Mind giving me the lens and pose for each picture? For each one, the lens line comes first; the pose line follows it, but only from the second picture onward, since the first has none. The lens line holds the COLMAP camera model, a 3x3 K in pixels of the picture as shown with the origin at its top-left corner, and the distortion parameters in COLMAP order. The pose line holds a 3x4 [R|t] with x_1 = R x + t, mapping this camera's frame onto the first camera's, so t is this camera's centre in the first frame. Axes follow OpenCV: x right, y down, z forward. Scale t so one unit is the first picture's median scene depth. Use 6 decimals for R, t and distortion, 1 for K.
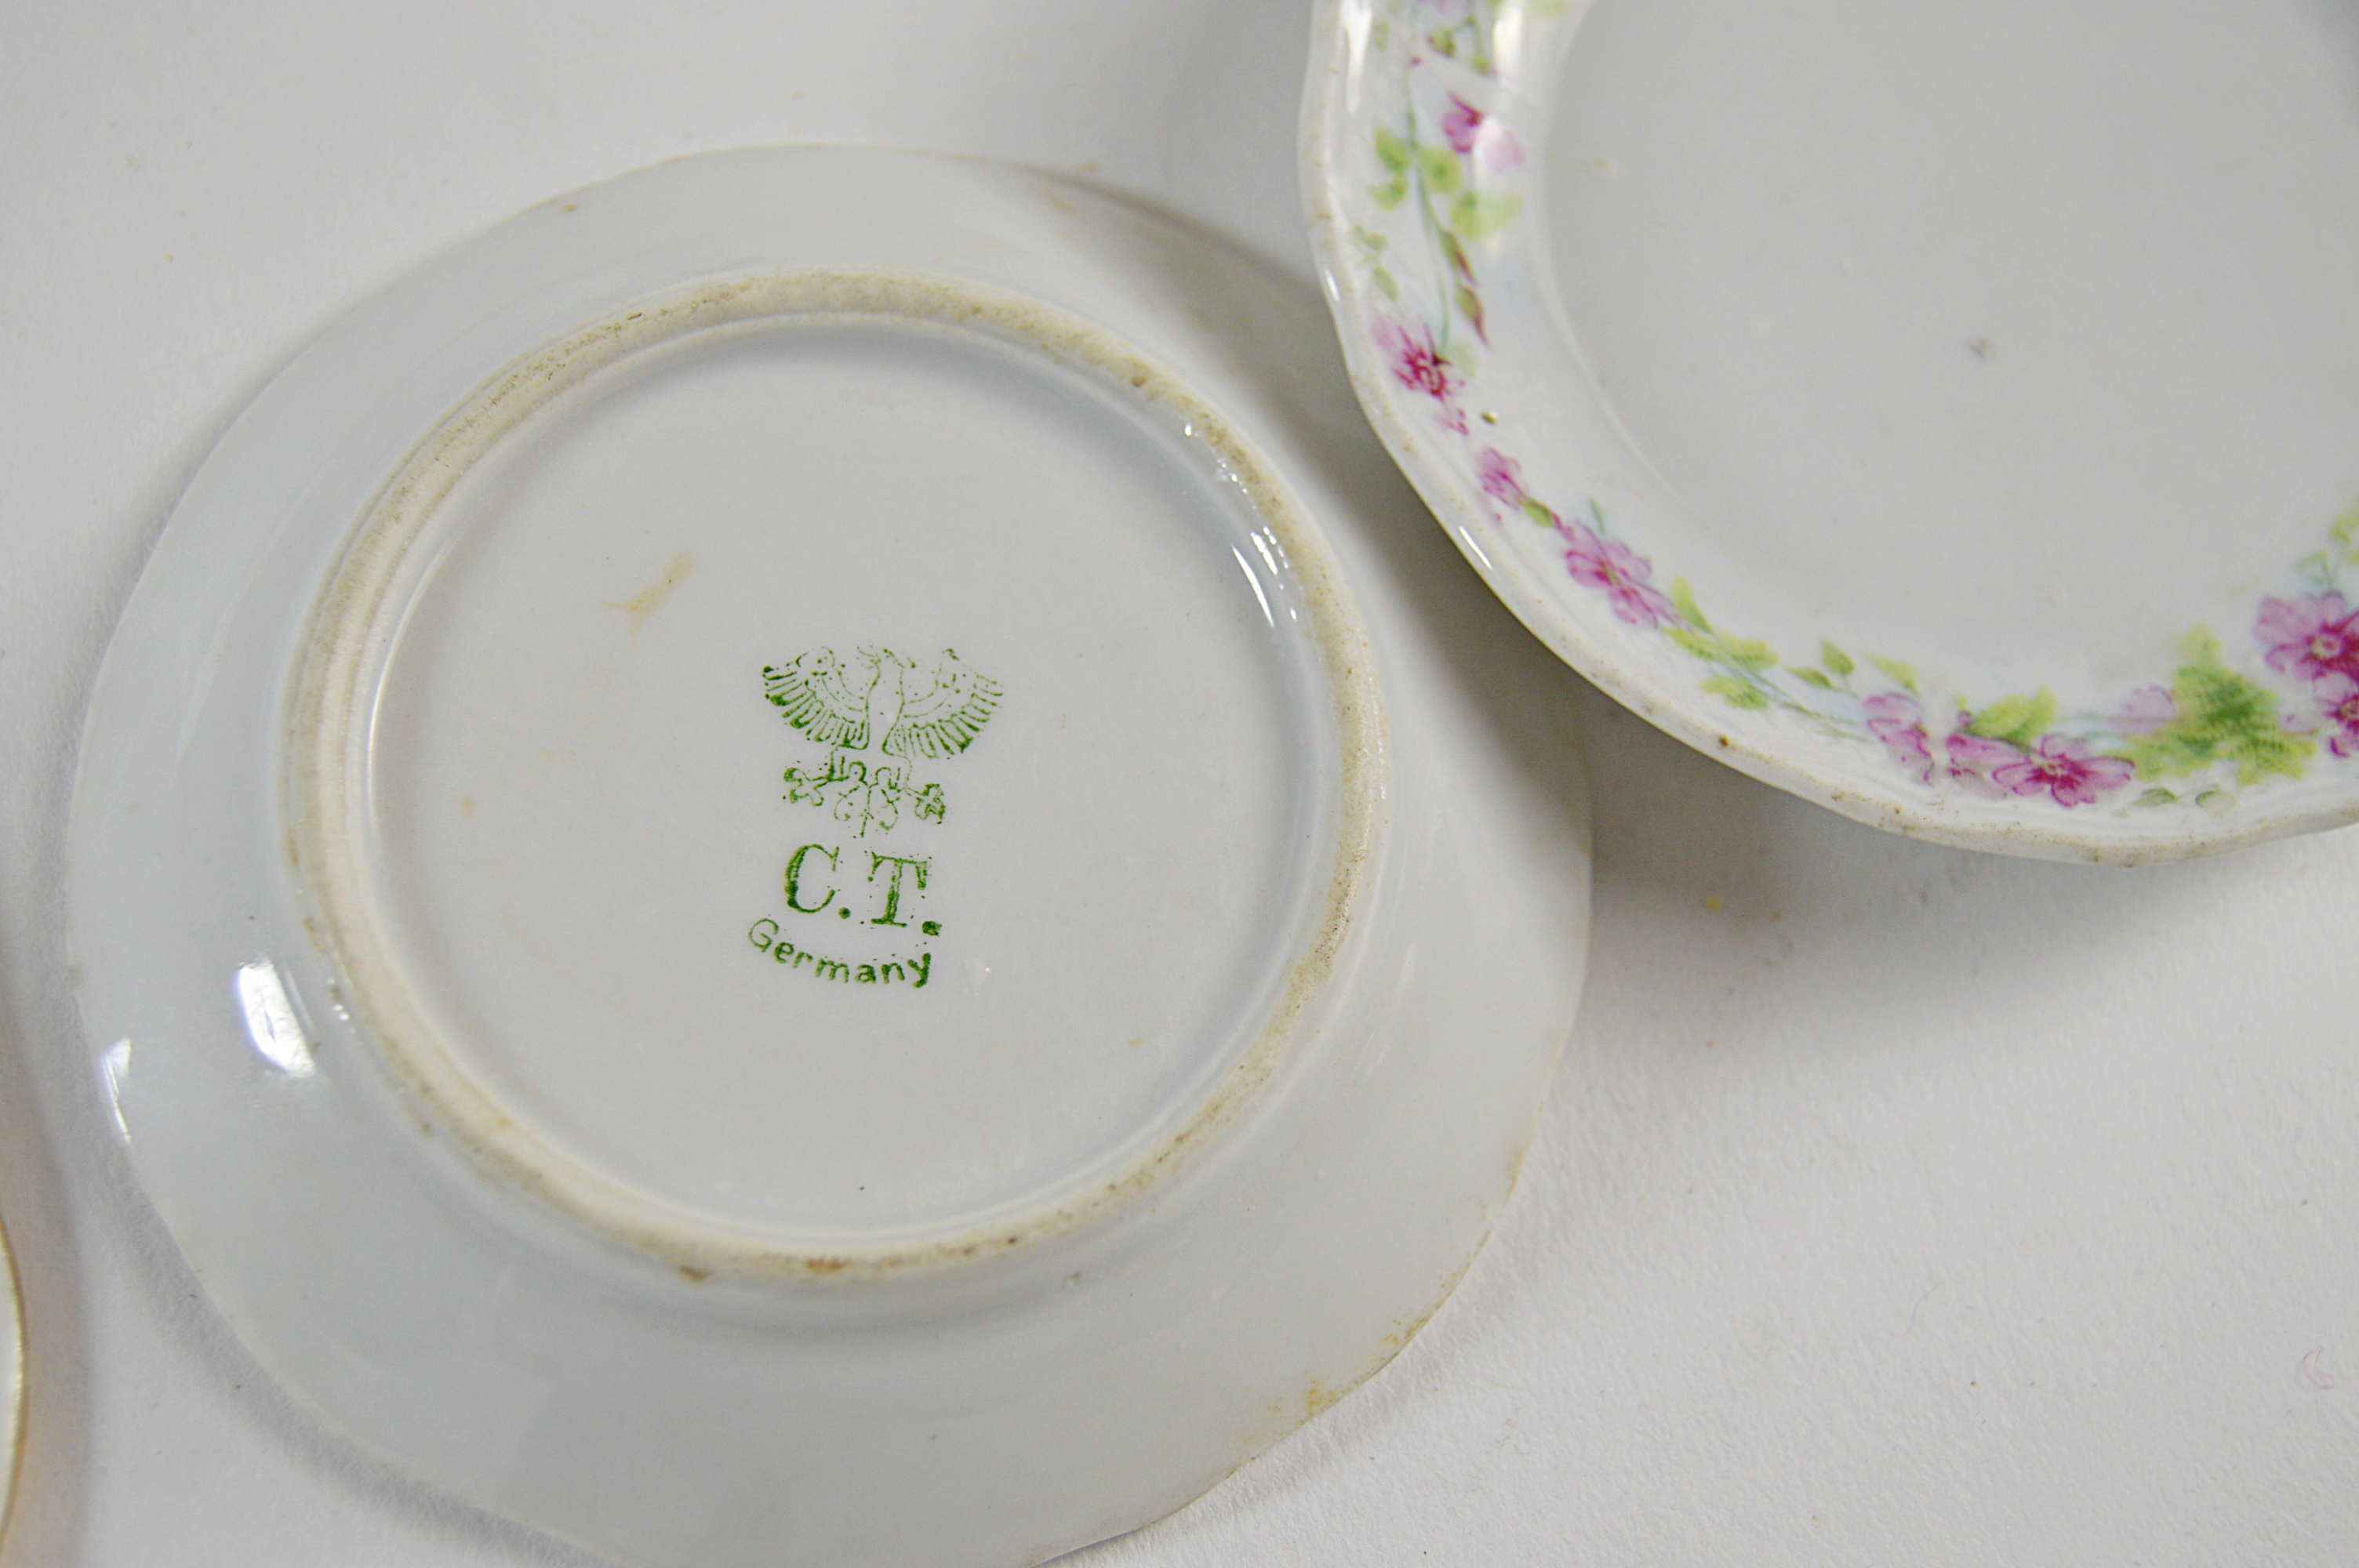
lens RADIAL K [[4100.0, 0, 1179.5], [0, 4100.0, 784.0], [0, 0, 1]] dist [0.016122, -0.111088]
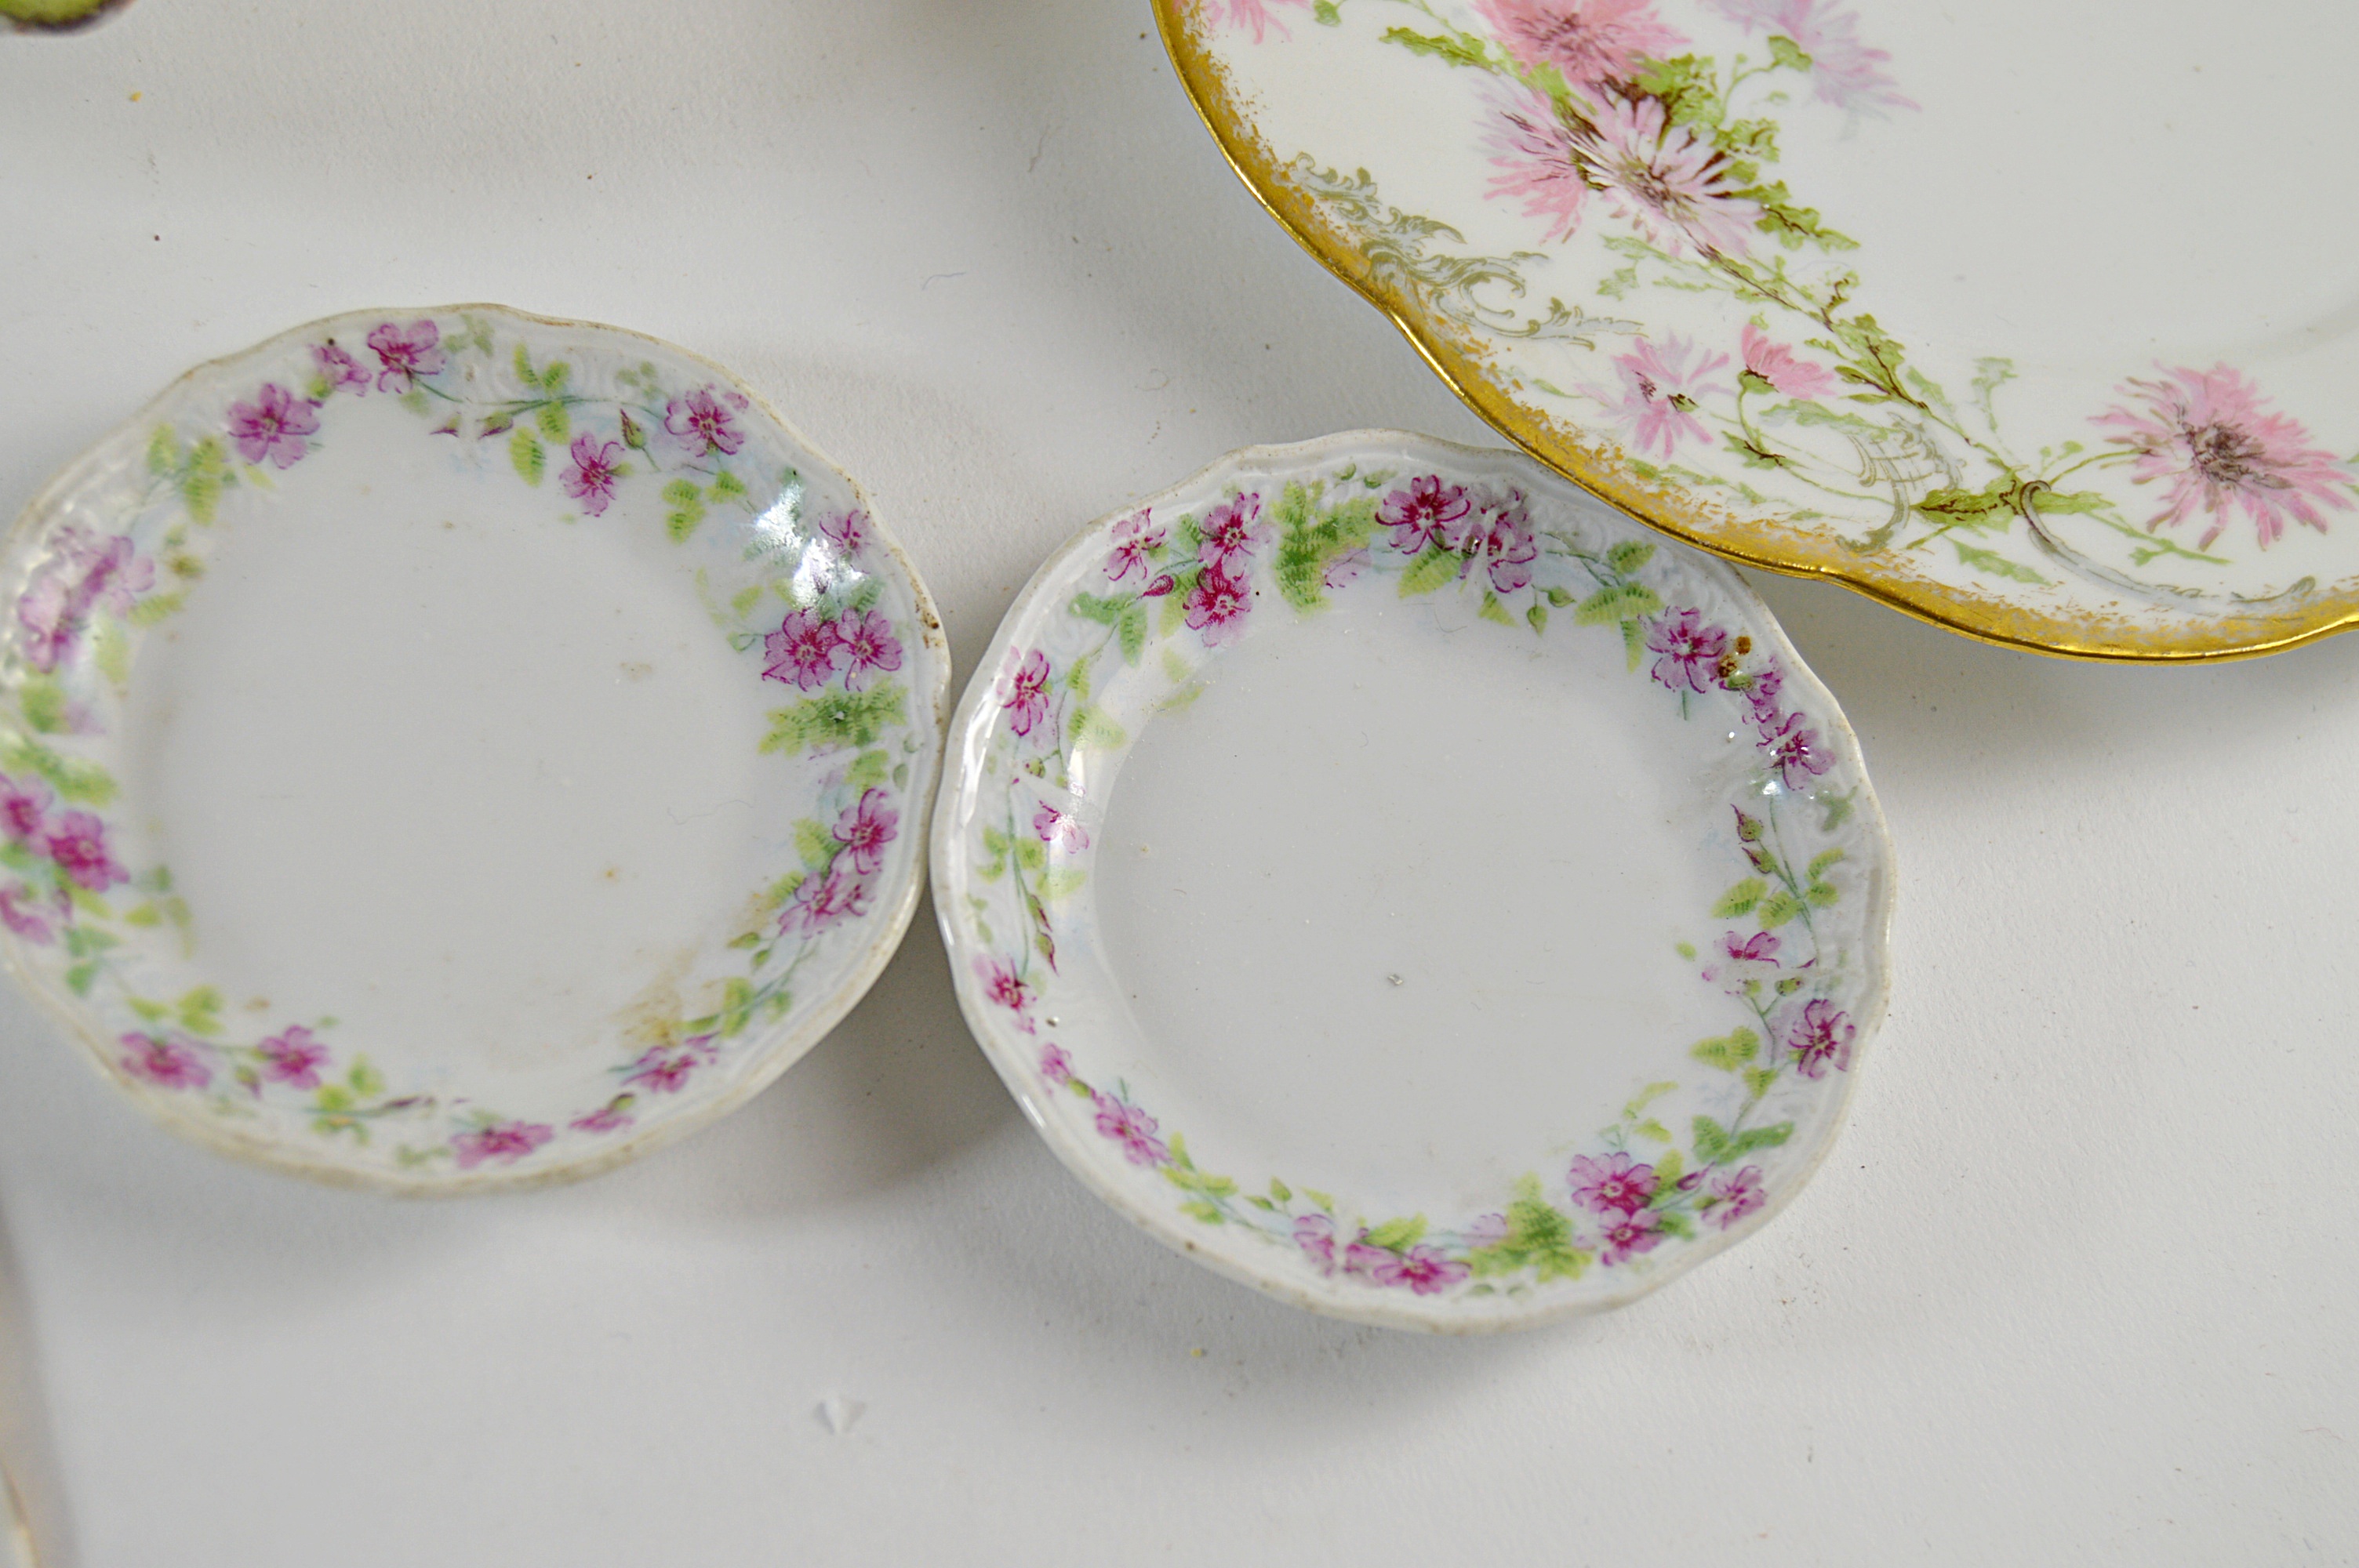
lens RADIAL K [[3788.5, 0, 1179.5], [0, 3788.5, 784.0], [0, 0, 1]] dist [0.007231, -0.030985]
pose [[0.998921, 0.031102, 0.034480, 0.071899], [-0.026965, 0.993052, -0.114544, -0.018485], [-0.037803, 0.113490, 0.992820, -0.390627]]
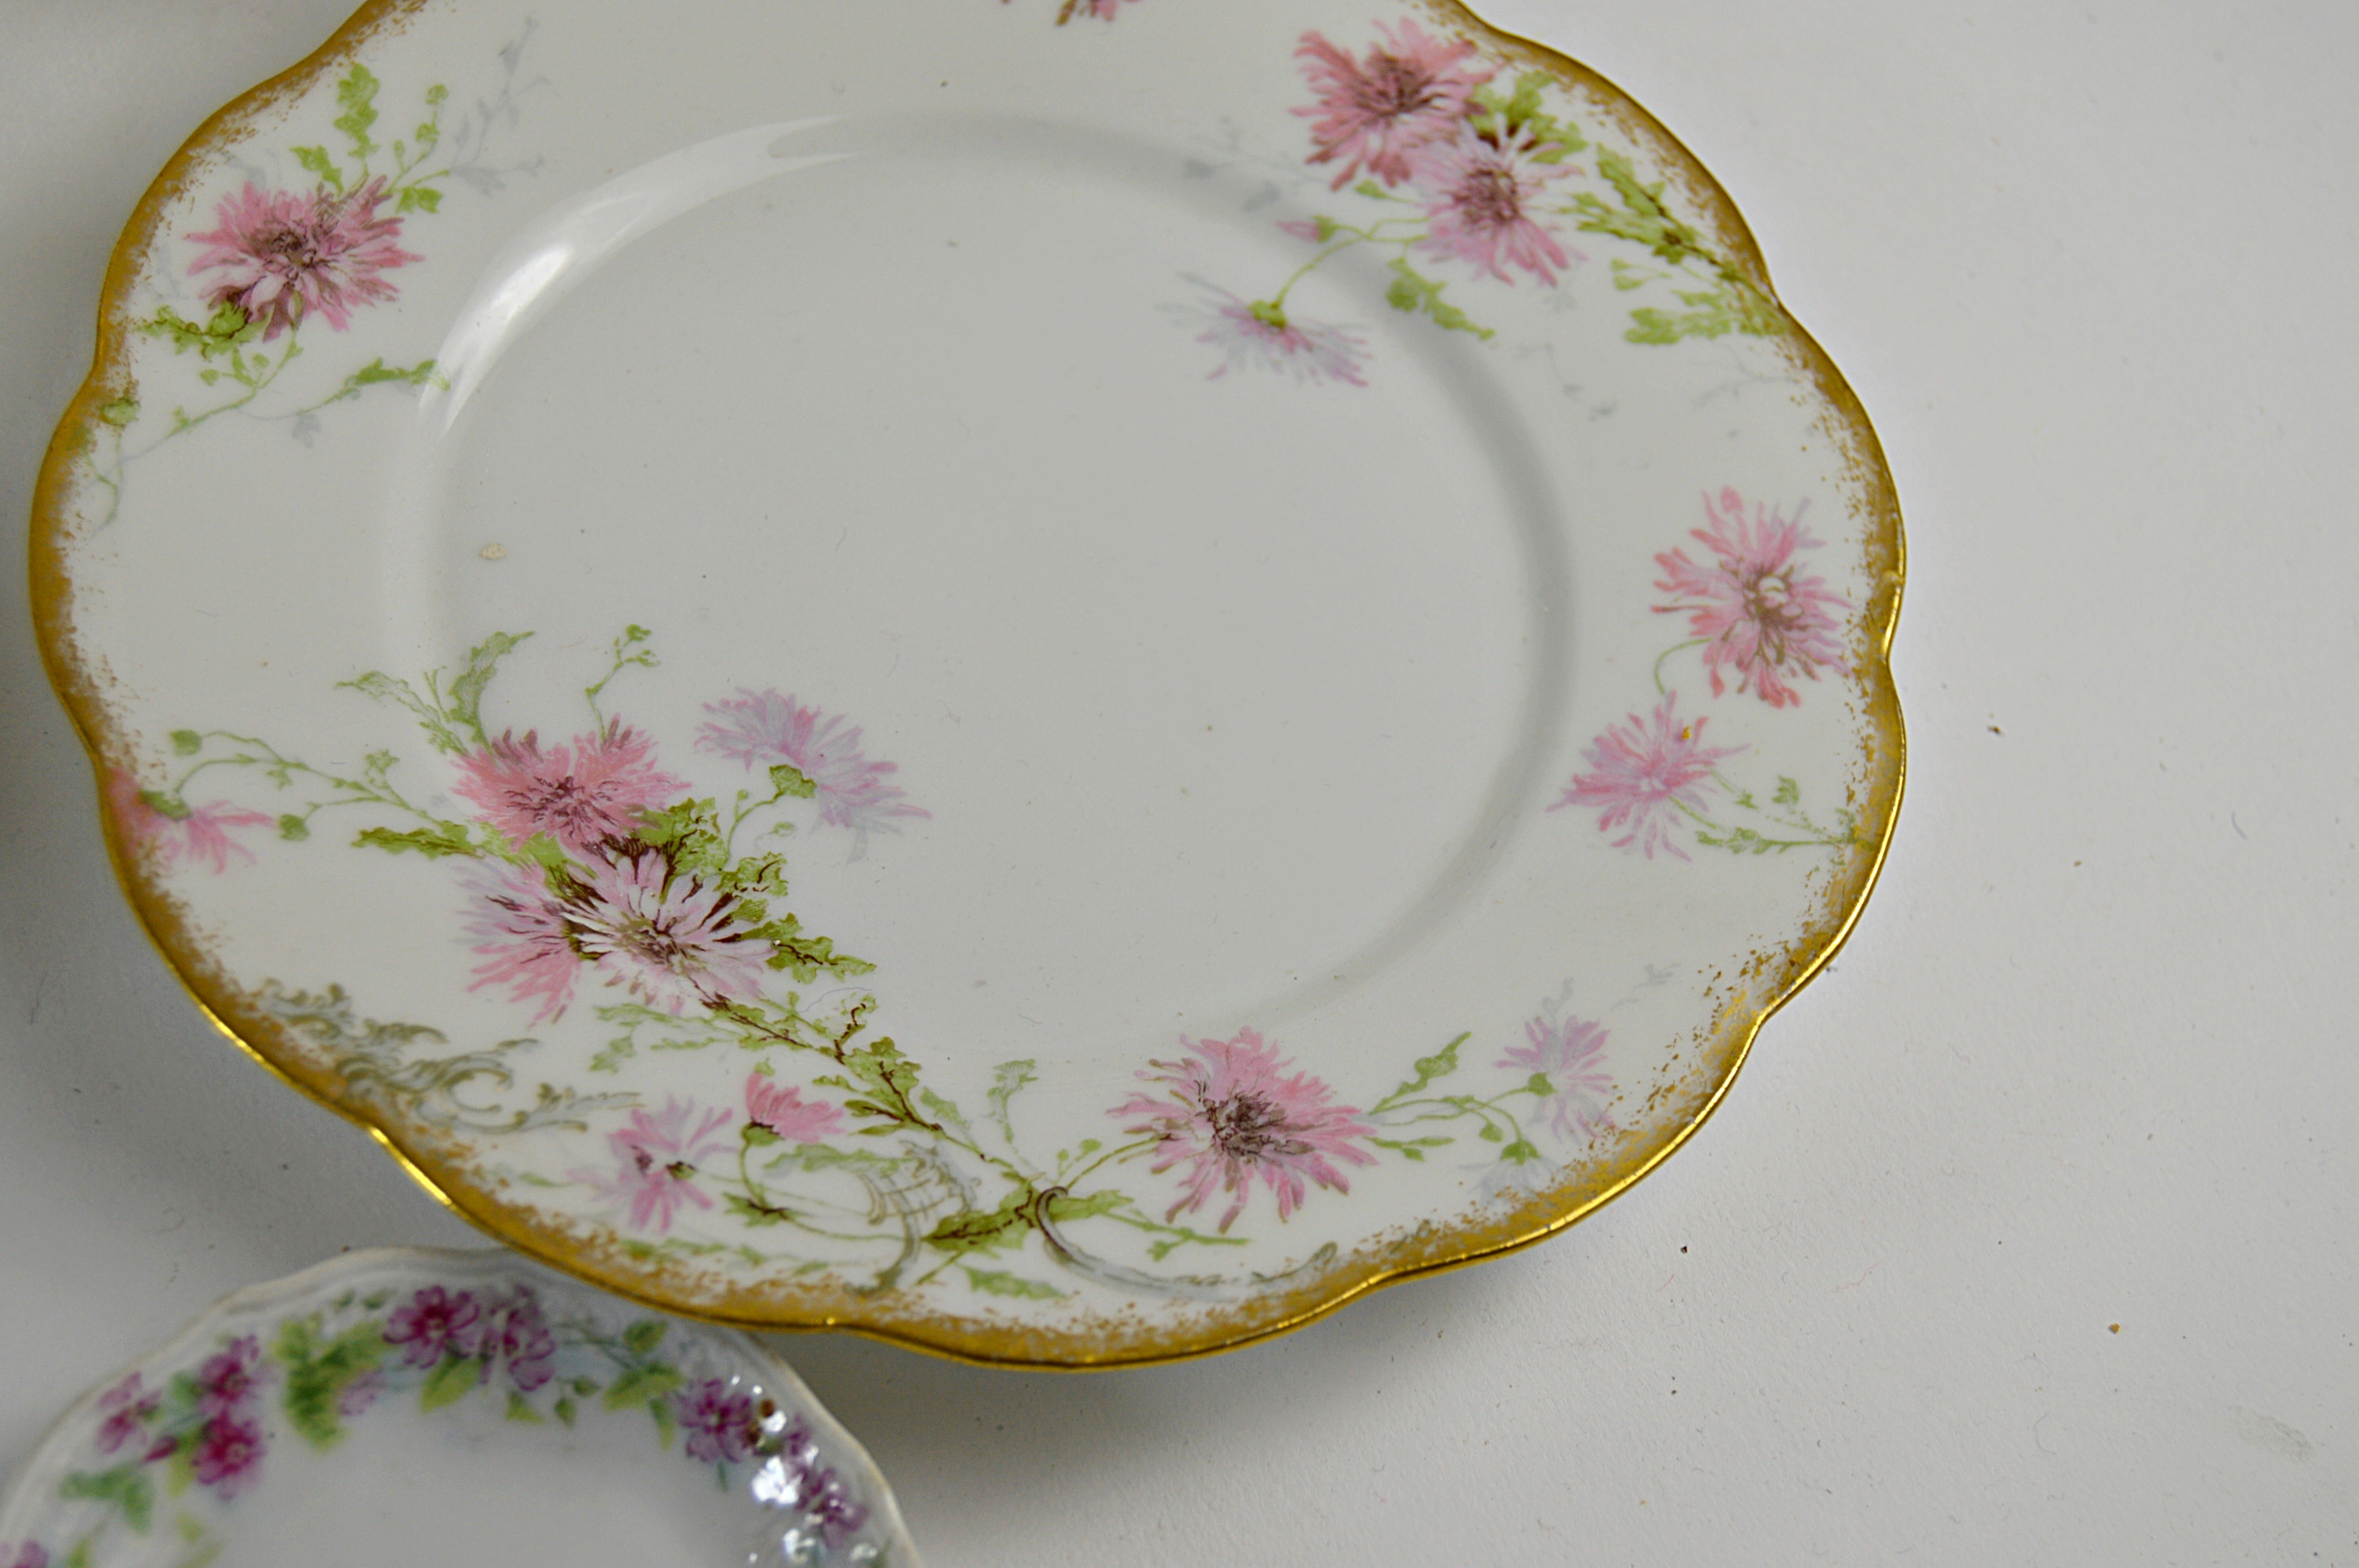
lens RADIAL K [[4100.0, 0, 1179.5], [0, 4100.0, 784.0], [0, 0, 1]] dist [0.016122, -0.111088]
pose [[0.987787, -0.118169, 0.101551, 0.367774], [0.139137, 0.962333, -0.233572, -0.088512], [-0.070125, 0.244849, 0.967022, -0.536486]]
